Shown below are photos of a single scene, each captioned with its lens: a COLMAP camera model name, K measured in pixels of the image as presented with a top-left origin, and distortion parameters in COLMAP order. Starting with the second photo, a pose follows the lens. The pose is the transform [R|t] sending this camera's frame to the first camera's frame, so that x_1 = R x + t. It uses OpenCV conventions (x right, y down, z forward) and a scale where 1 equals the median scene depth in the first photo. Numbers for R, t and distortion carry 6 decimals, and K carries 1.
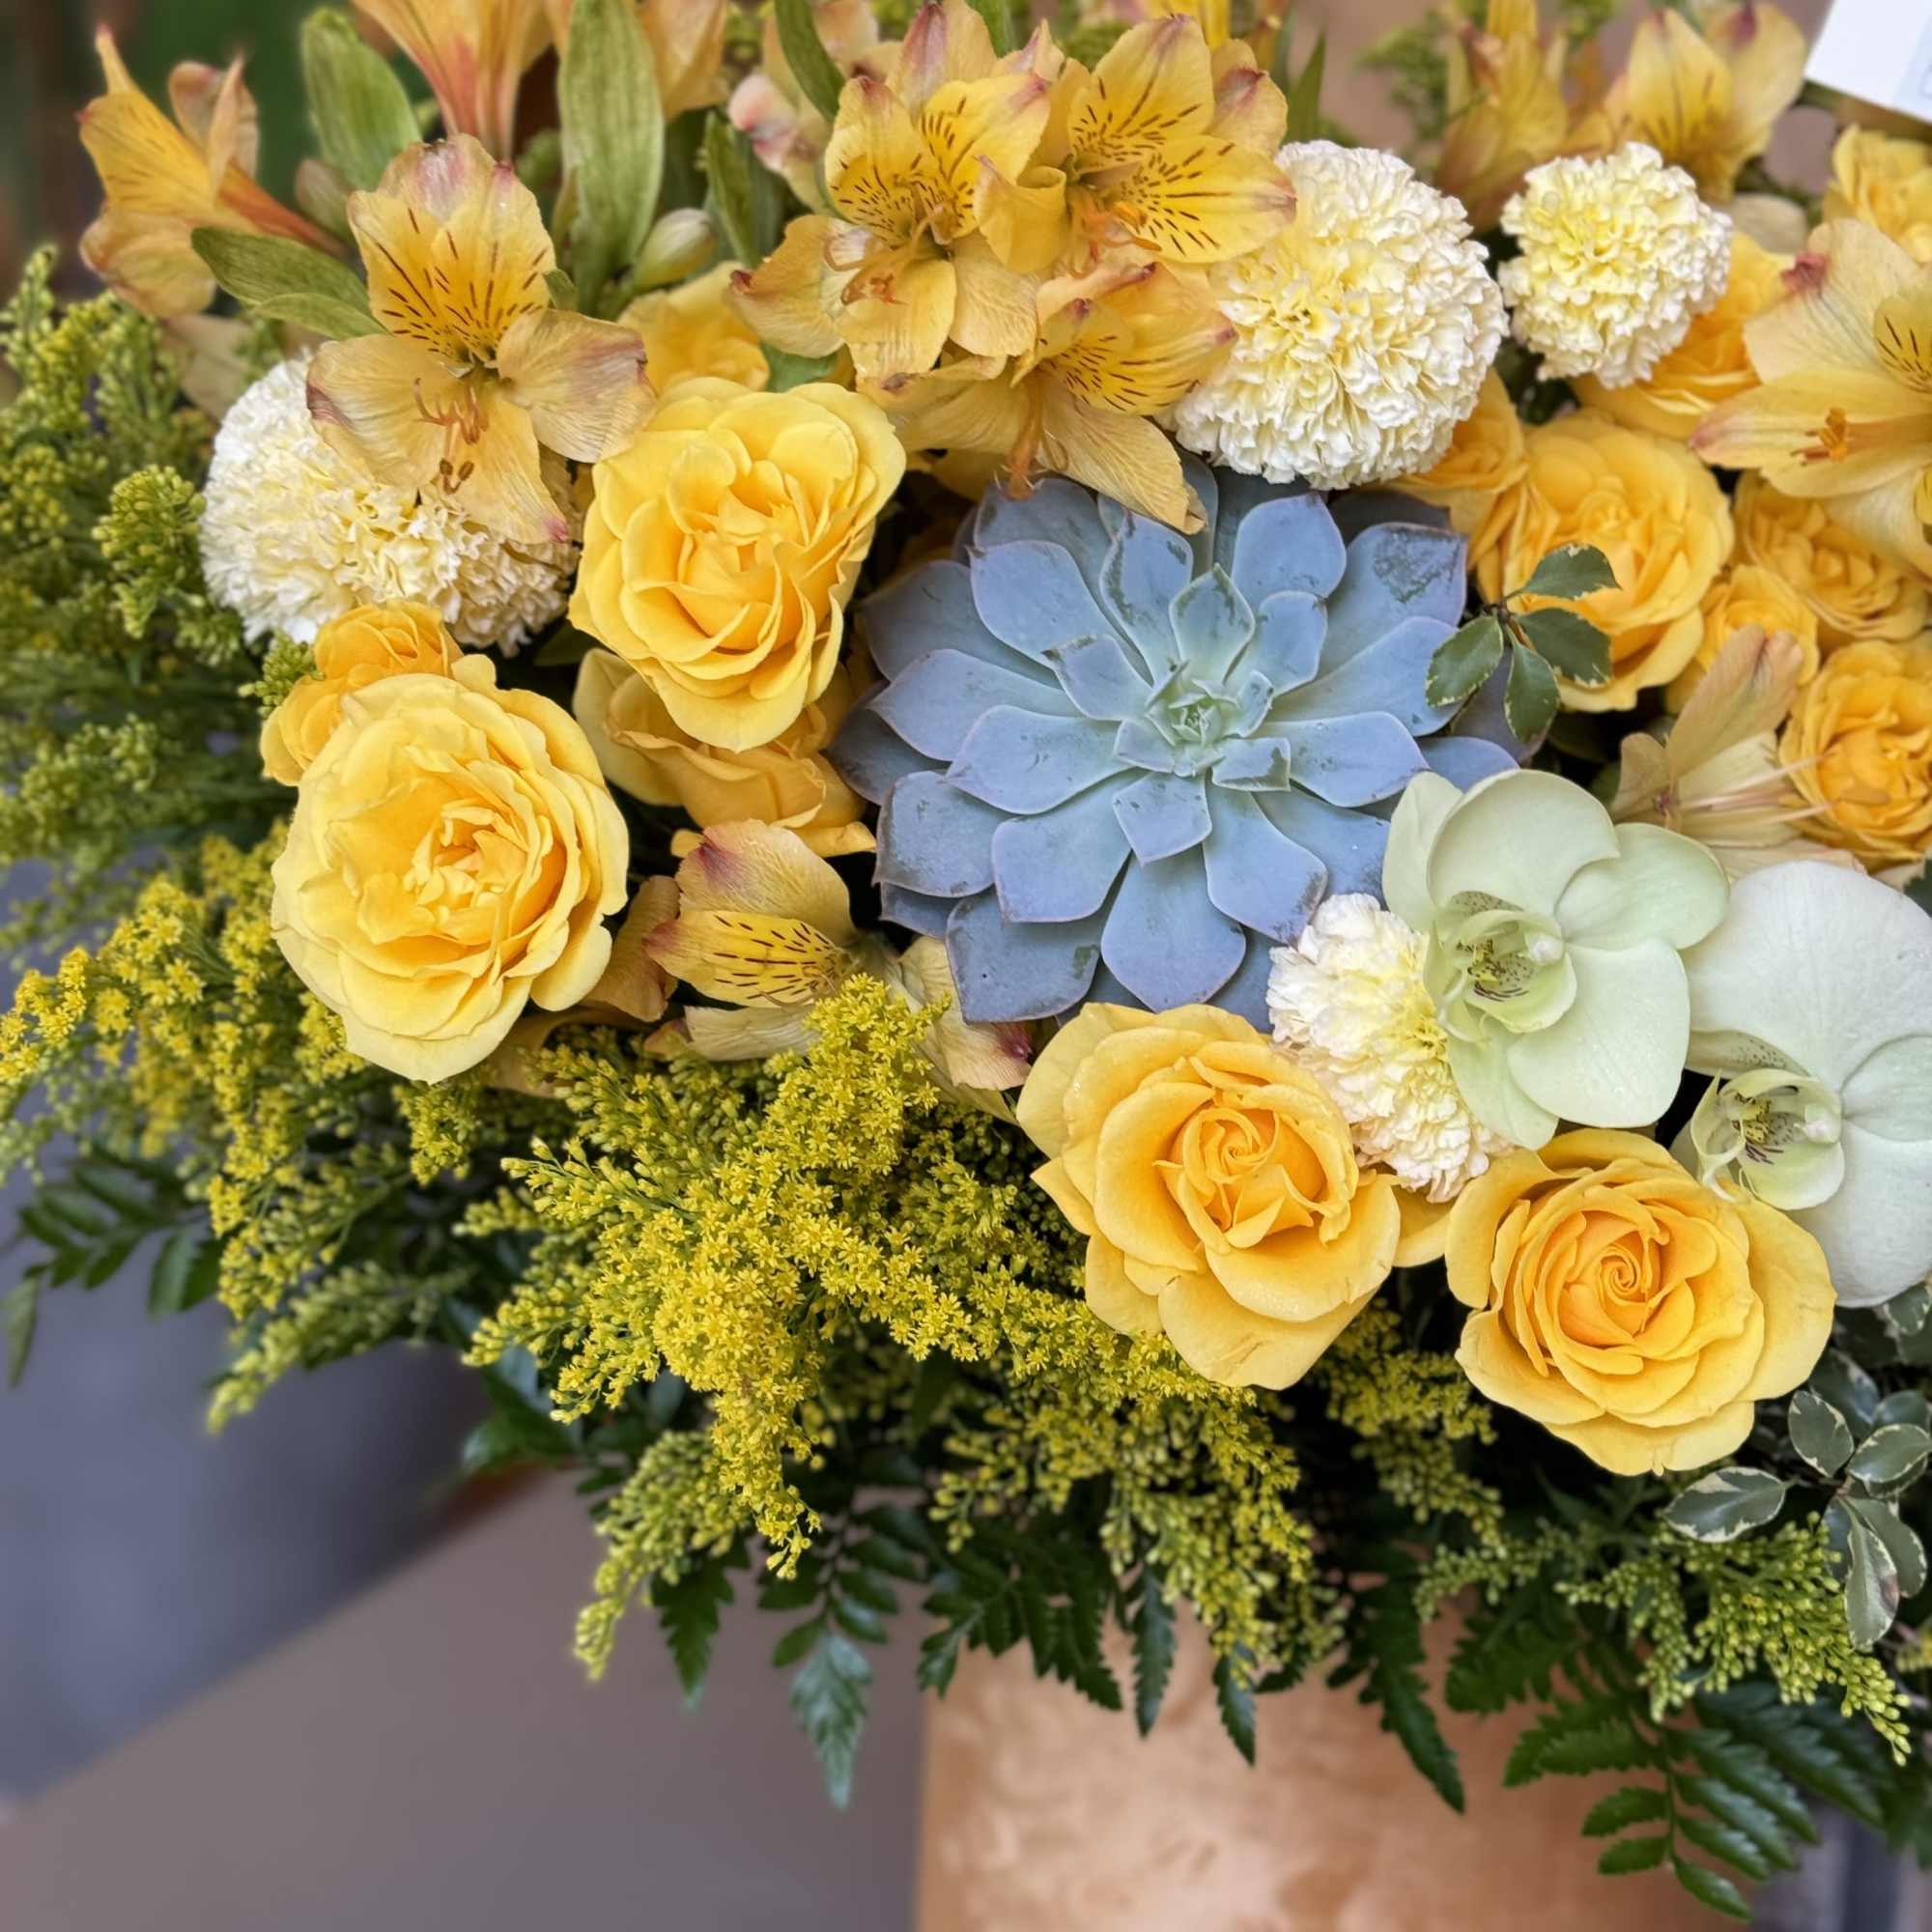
lens RADIAL K [[4096.2, 0, 921.3], [0, 4096.2, 967.3], [0, 0, 1]] dist [0.180832, -0.228974]
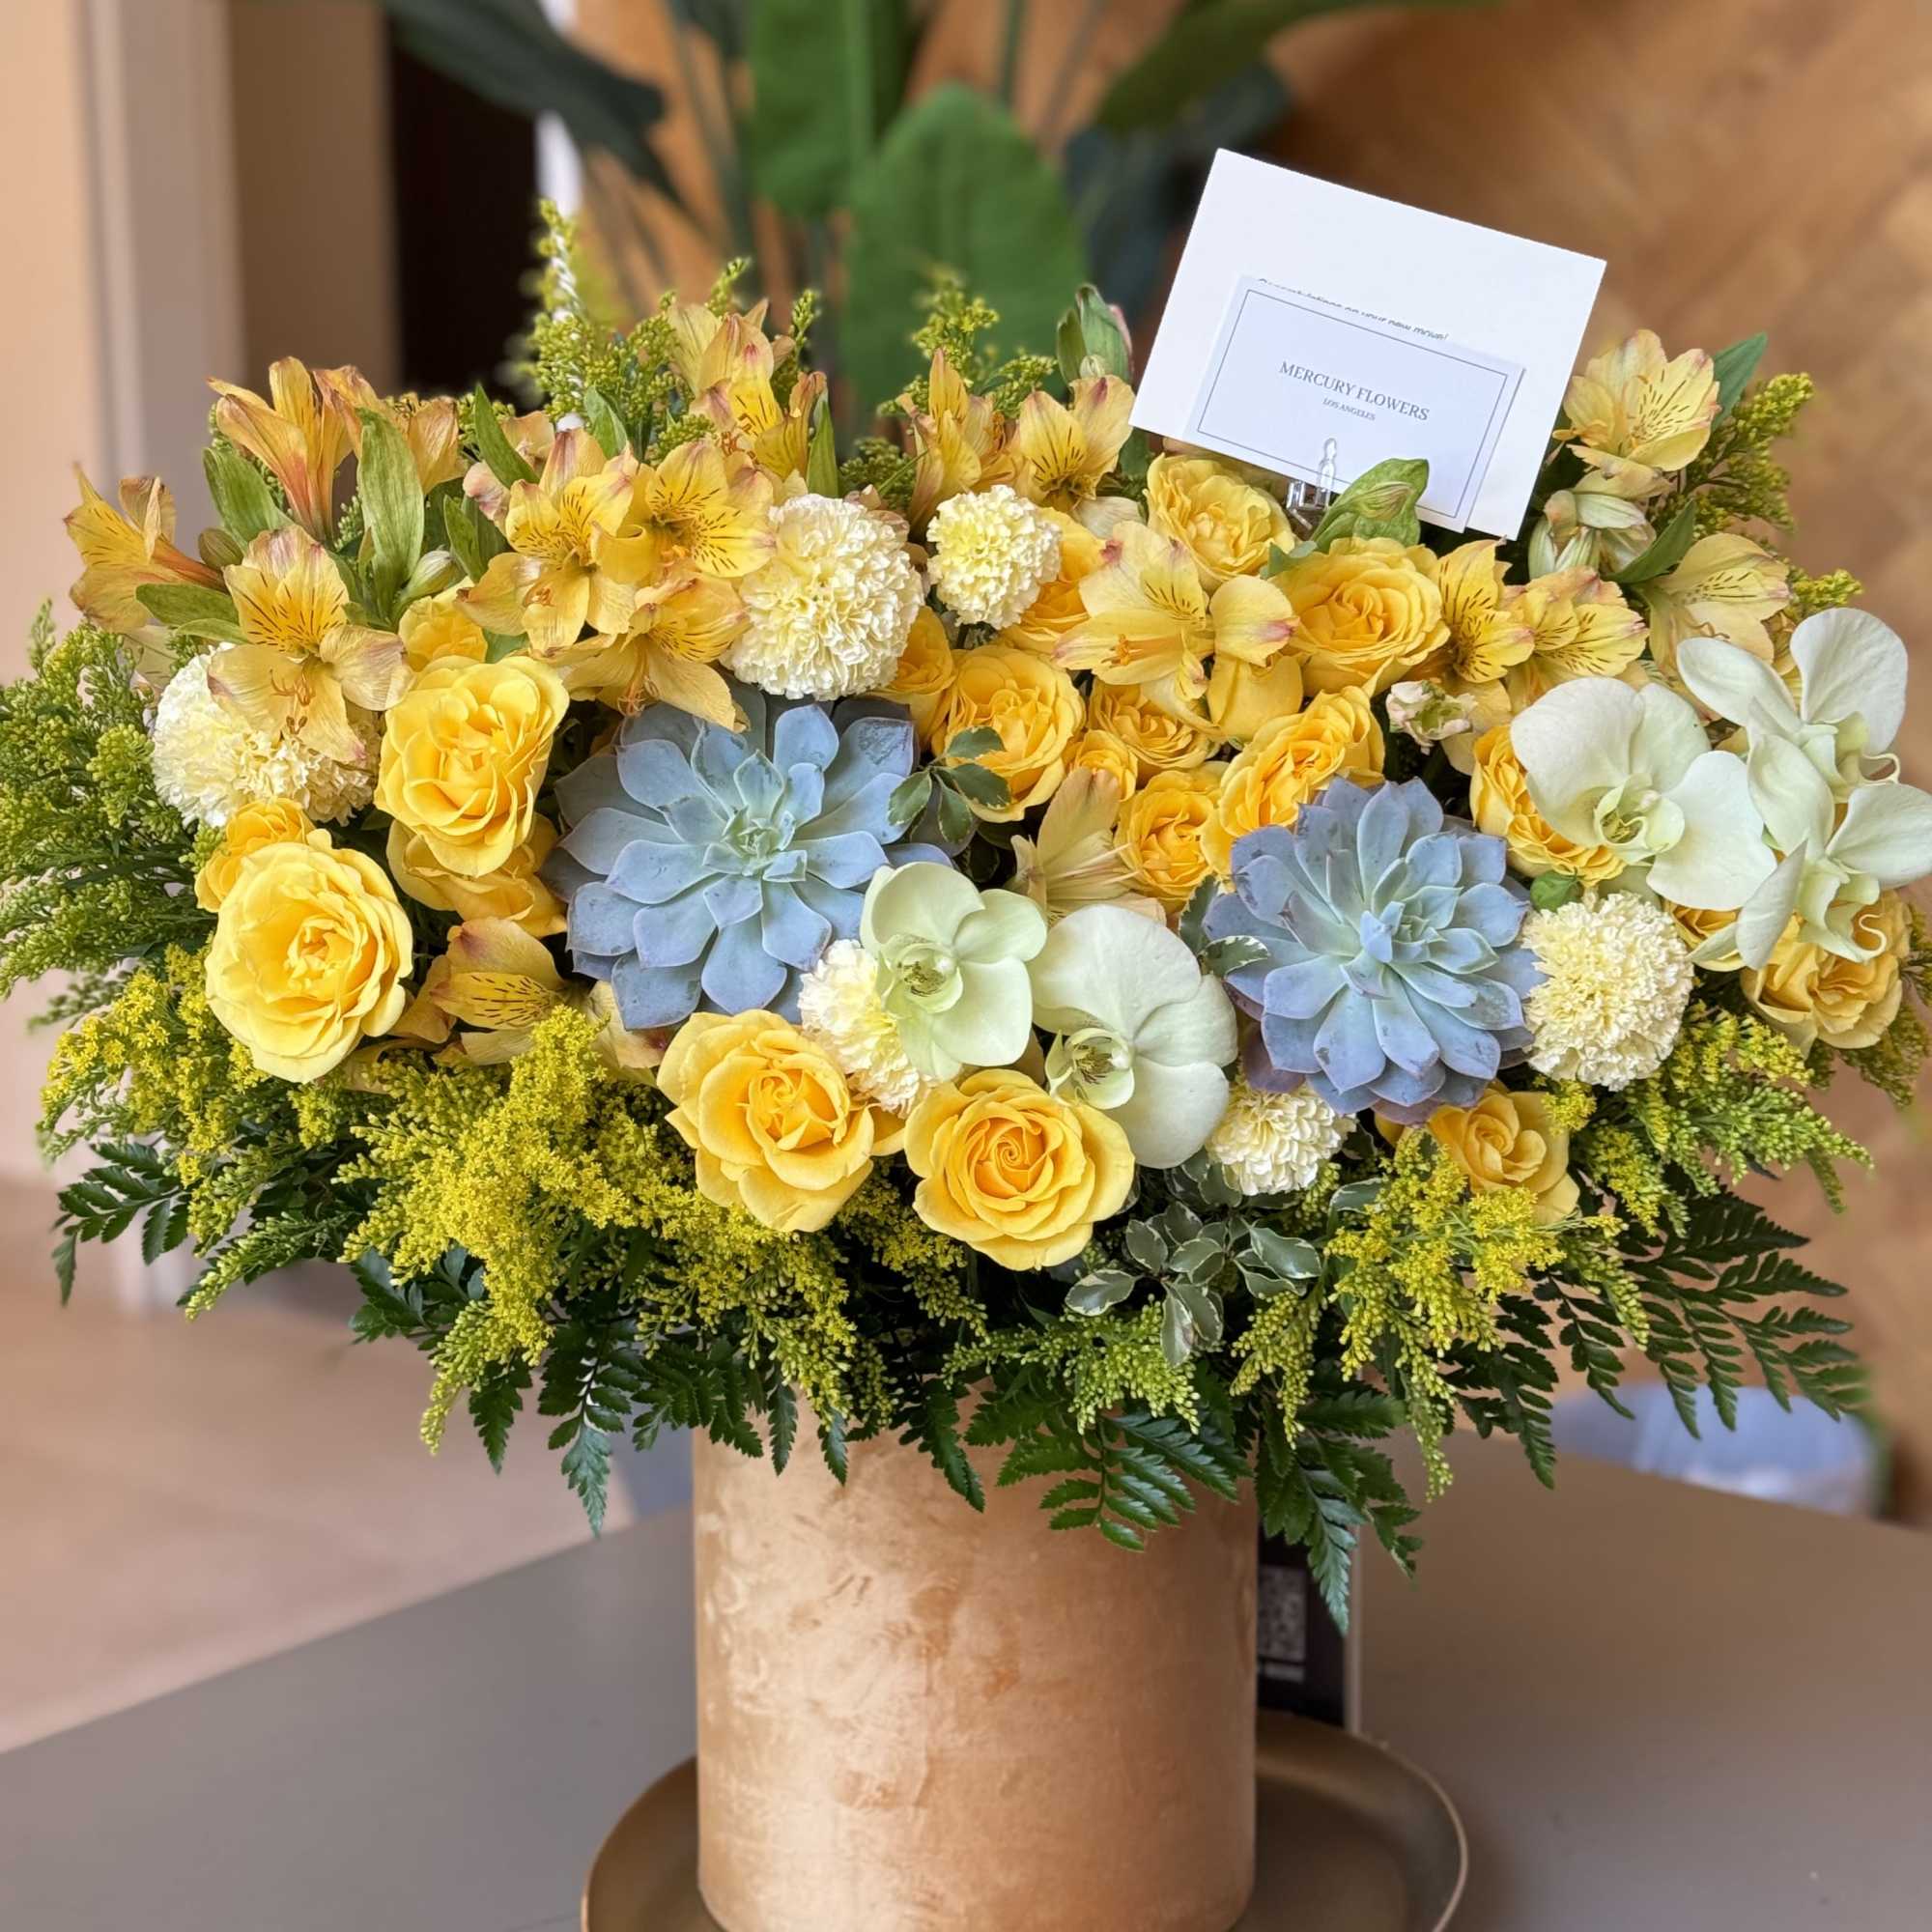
lens RADIAL K [[4156.1, 0, 934.9], [0, 4156.1, 936.3], [0, 0, 1]] dist [0.066427, 0.413506]
pose [[0.998239, -0.058087, 0.012035, 0.118465], [0.058426, 0.997839, -0.030053, 0.033403], [-0.010264, 0.030703, 0.999476, -0.696210]]
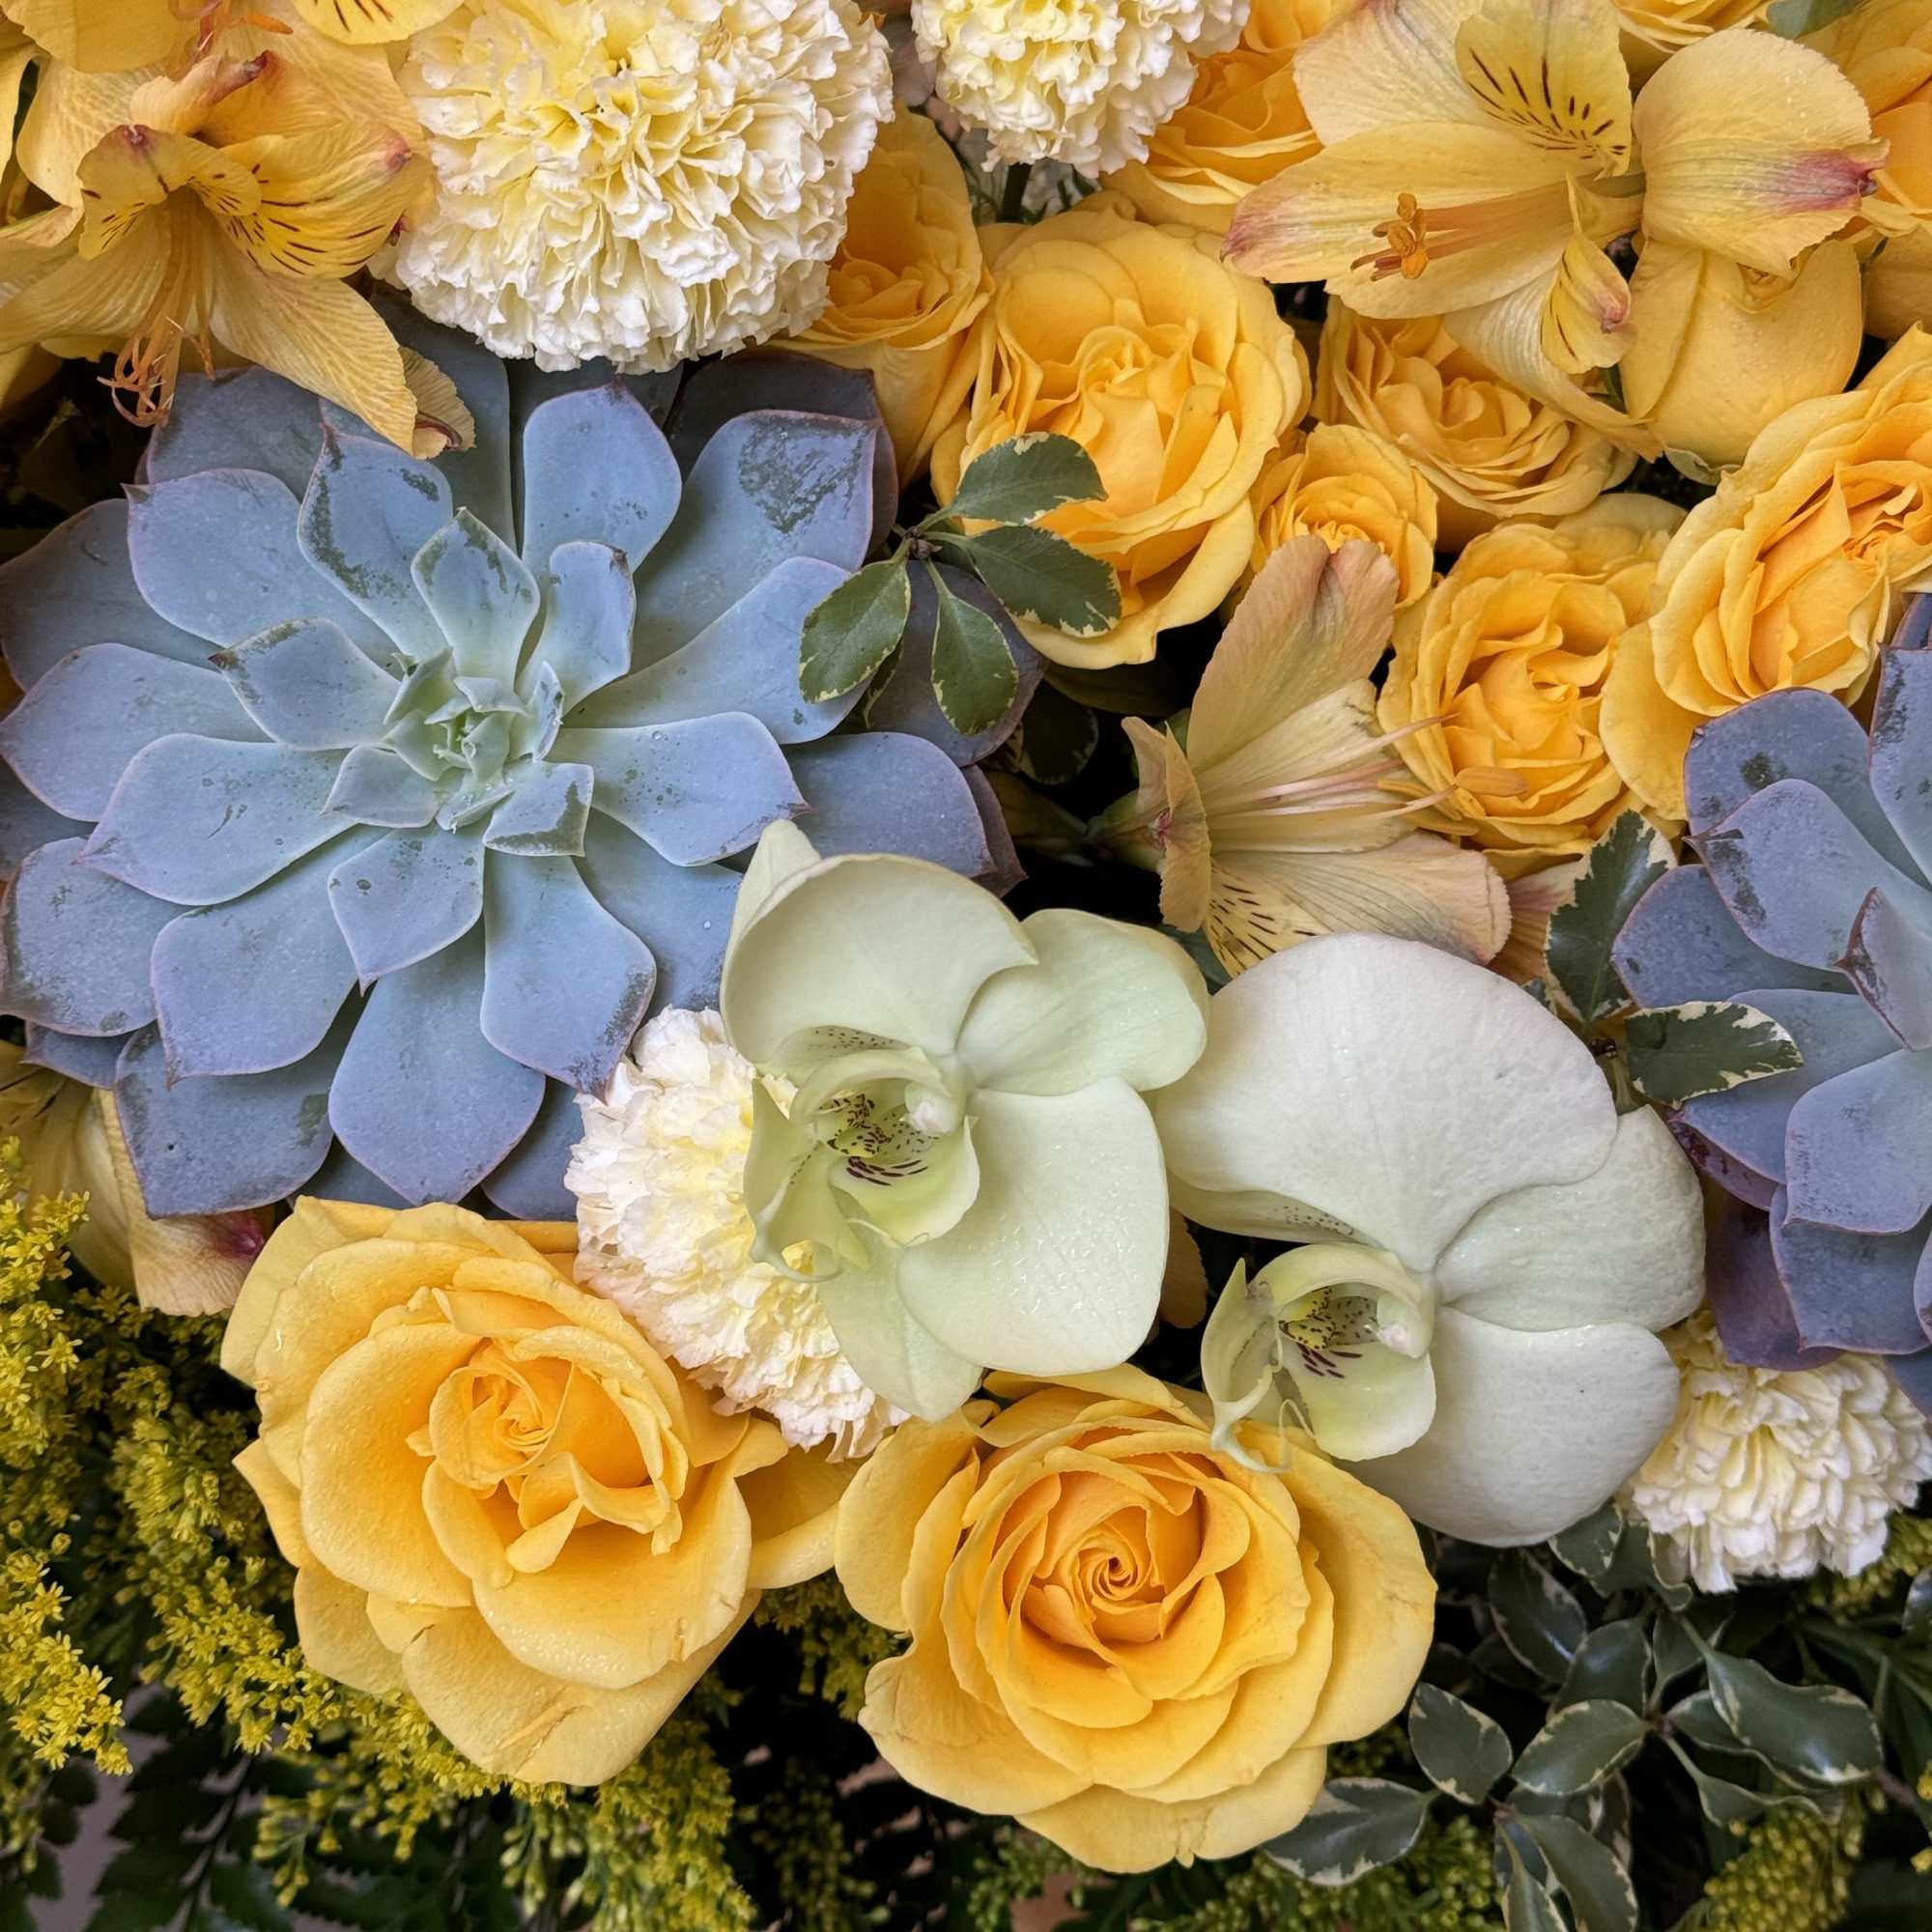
lens RADIAL K [[4096.2, 0, 921.3], [0, 4096.2, 967.3], [0, 0, 1]] dist [0.180832, -0.228974]
pose [[0.997212, -0.060513, -0.043657, 0.167255], [0.064533, 0.993146, 0.097449, -0.083820], [0.037461, -0.099994, 0.994283, 0.341653]]
